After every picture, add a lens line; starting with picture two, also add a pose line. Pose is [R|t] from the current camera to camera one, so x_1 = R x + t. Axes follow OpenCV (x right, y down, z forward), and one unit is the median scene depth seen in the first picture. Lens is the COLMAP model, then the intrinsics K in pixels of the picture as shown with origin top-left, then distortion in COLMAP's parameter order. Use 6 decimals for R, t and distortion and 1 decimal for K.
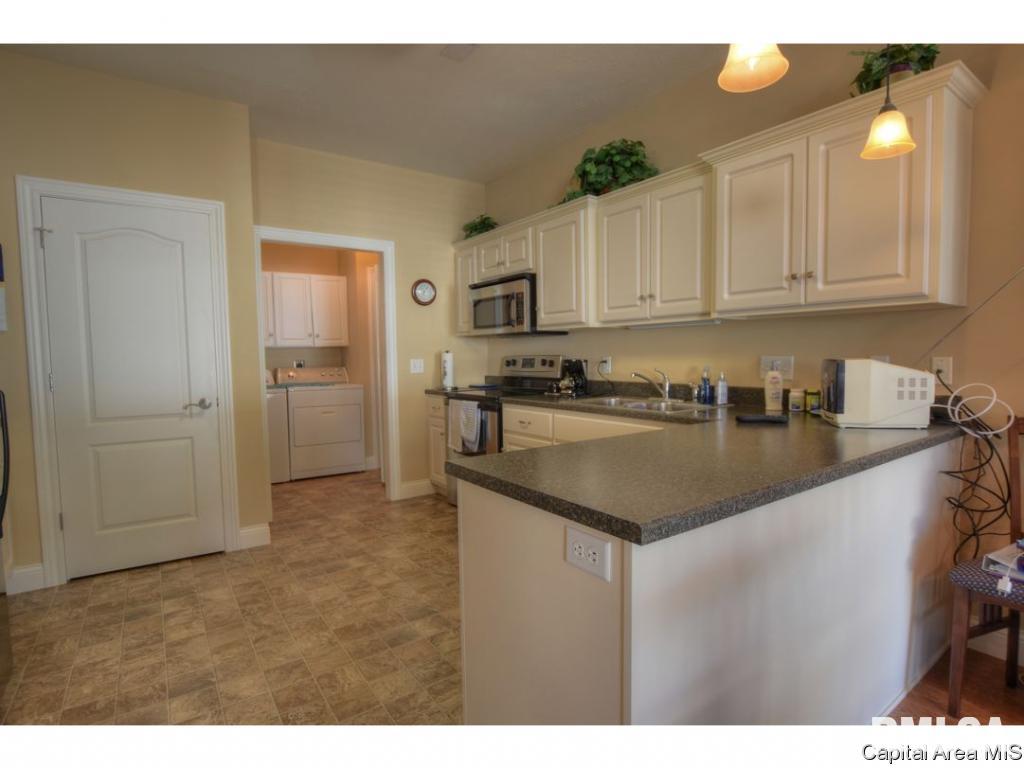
lens RADIAL K [[520.4, 0, 514.4], [0, 520.4, 388.4], [0, 0, 1]] dist [-0.022686, 0.000732]
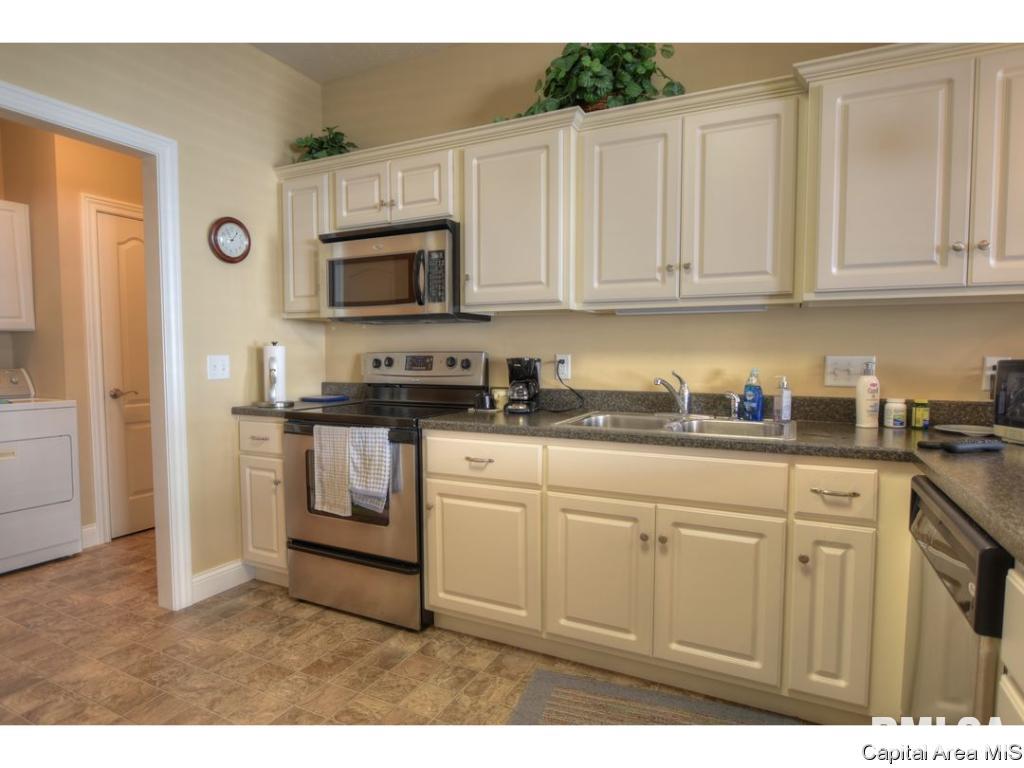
lens RADIAL K [[585.3, 0, 509.9], [0, 585.3, 384.2], [0, 0, 1]] dist [-0.011995, 0.010074]
pose [[0.888647, -0.012468, 0.458423, -0.221426], [0.017790, 0.999815, -0.007294, -0.015427], [-0.458247, 0.014637, 0.888704, 0.312056]]
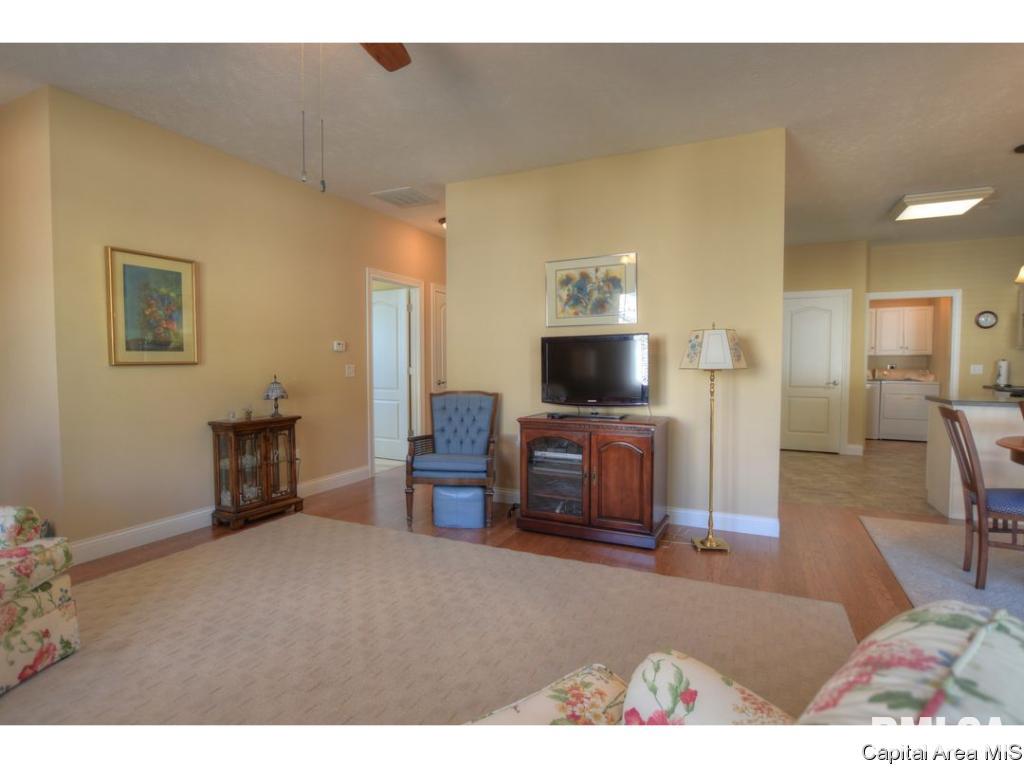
lens RADIAL K [[520.4, 0, 509.3], [0, 520.4, 385.4], [0, 0, 1]] dist [-0.022686, 0.000732]
pose [[0.492548, 0.051507, -0.868760, 0.480571], [-0.062238, 0.997776, 0.023870, 0.057803], [0.868057, 0.042313, 0.494658, -0.998422]]
